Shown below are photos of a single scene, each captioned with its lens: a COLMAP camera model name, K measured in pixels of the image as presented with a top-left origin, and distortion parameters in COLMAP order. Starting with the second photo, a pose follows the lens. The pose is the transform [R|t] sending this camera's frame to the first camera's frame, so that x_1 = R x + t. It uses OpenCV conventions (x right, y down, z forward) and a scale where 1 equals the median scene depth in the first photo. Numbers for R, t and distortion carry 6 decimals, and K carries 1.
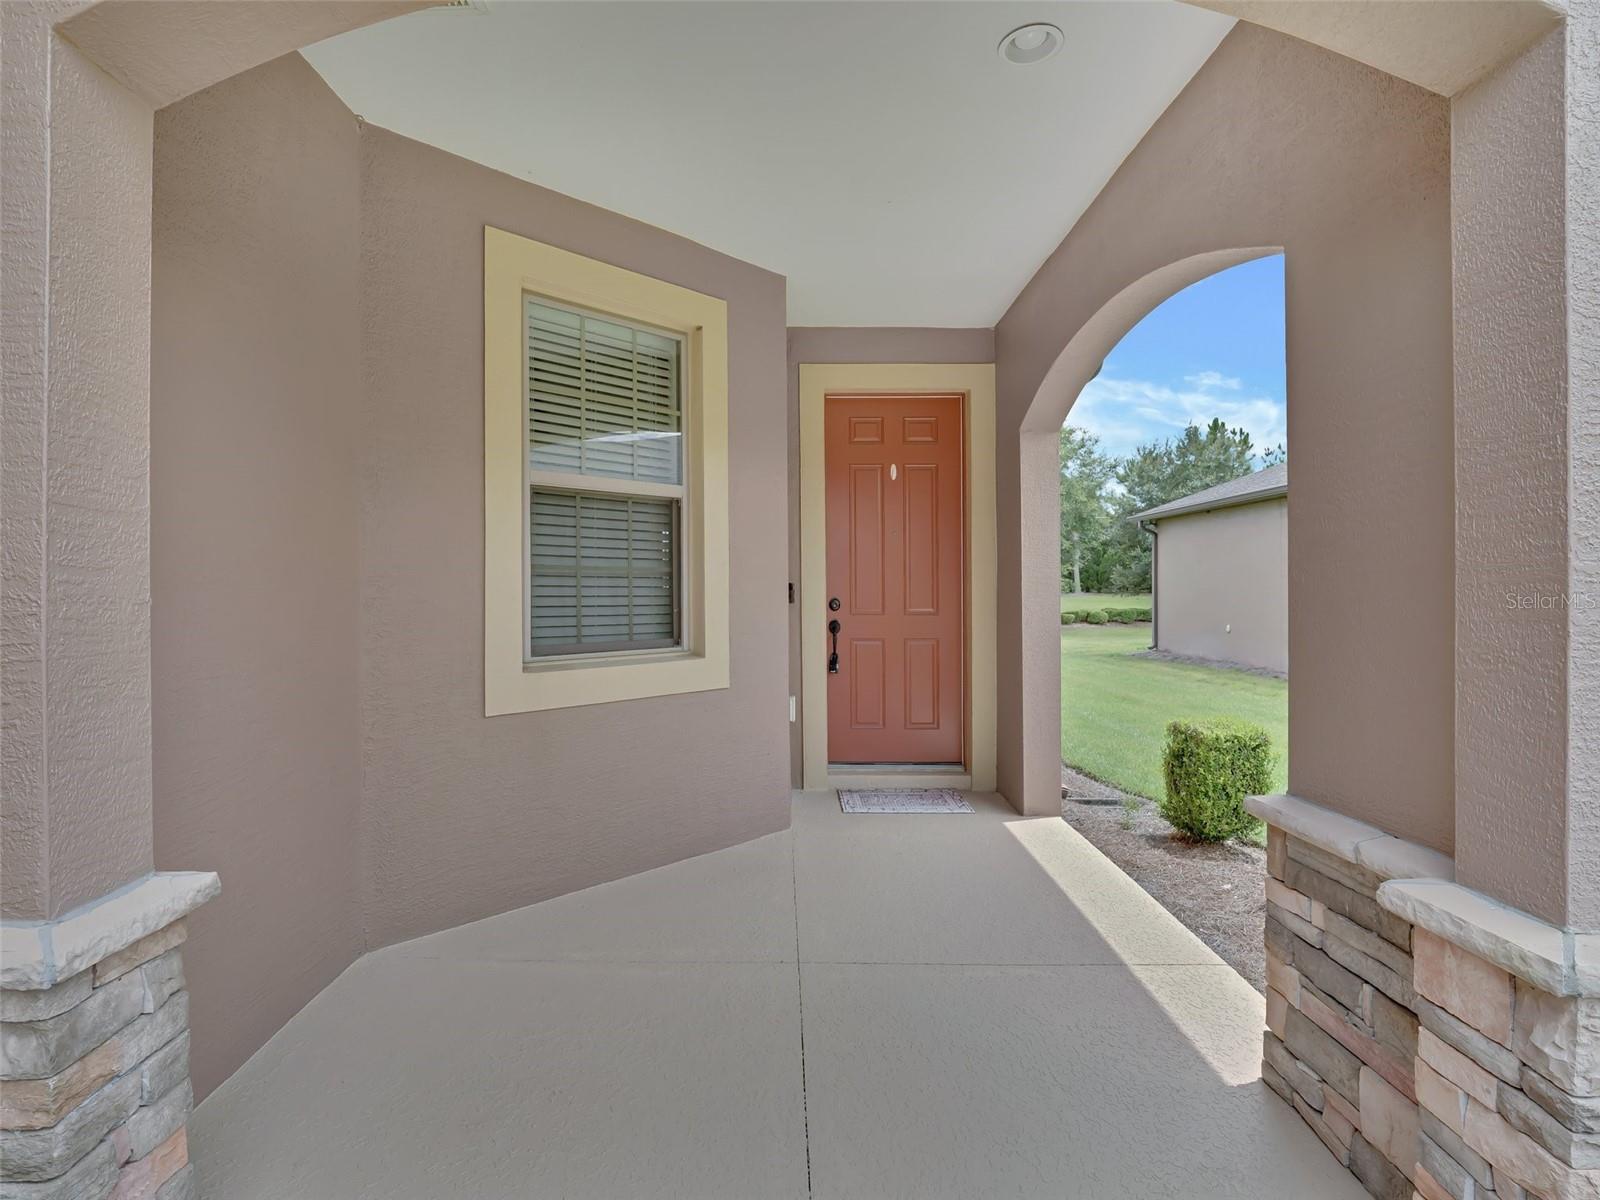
lens RADIAL K [[773.9, 0, 797.5], [0, 773.9, 603.9], [0, 0, 1]] dist [-0.019626, -0.000619]
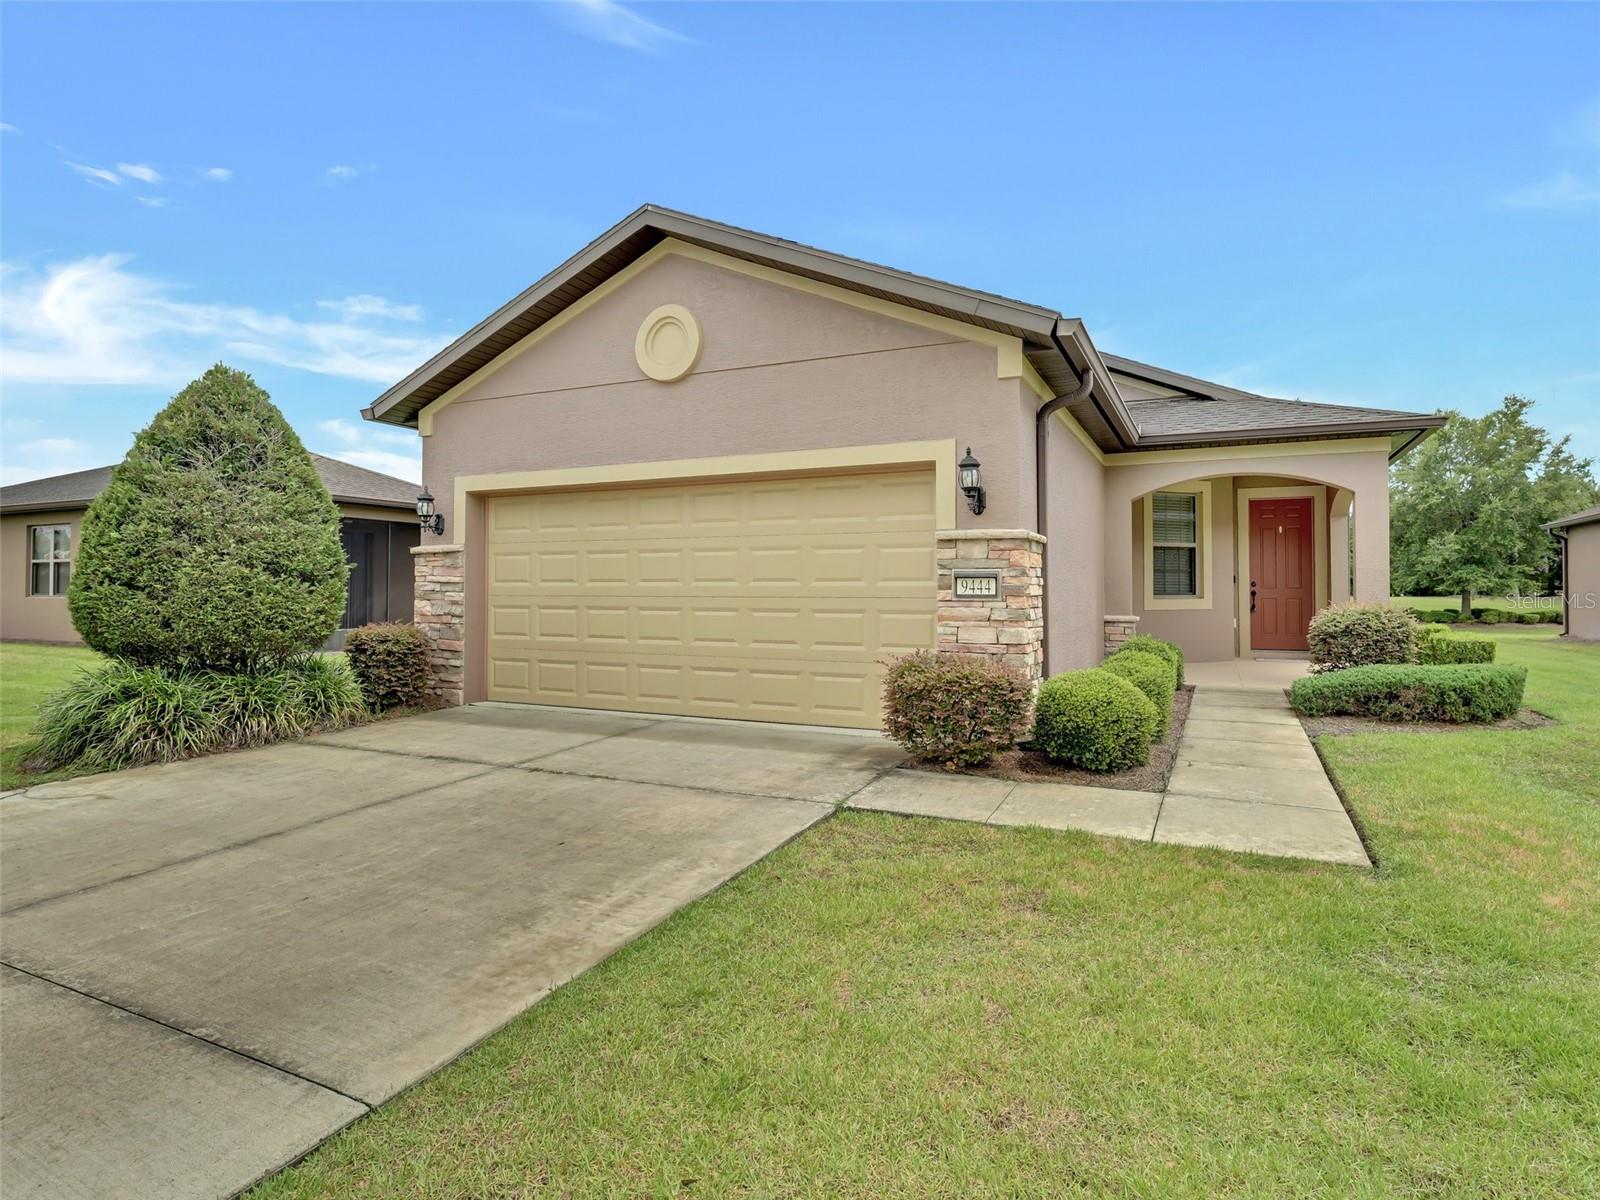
lens RADIAL K [[883.1, 0, 801.0], [0, 883.1, 586.5], [0, 0, 1]] dist [-0.030525, -0.000298]
pose [[0.894344, -0.002263, -0.447375, 0.001406], [-0.012021, 0.999505, -0.029086, 0.022735], [0.447219, 0.031391, 0.893873, -0.455753]]
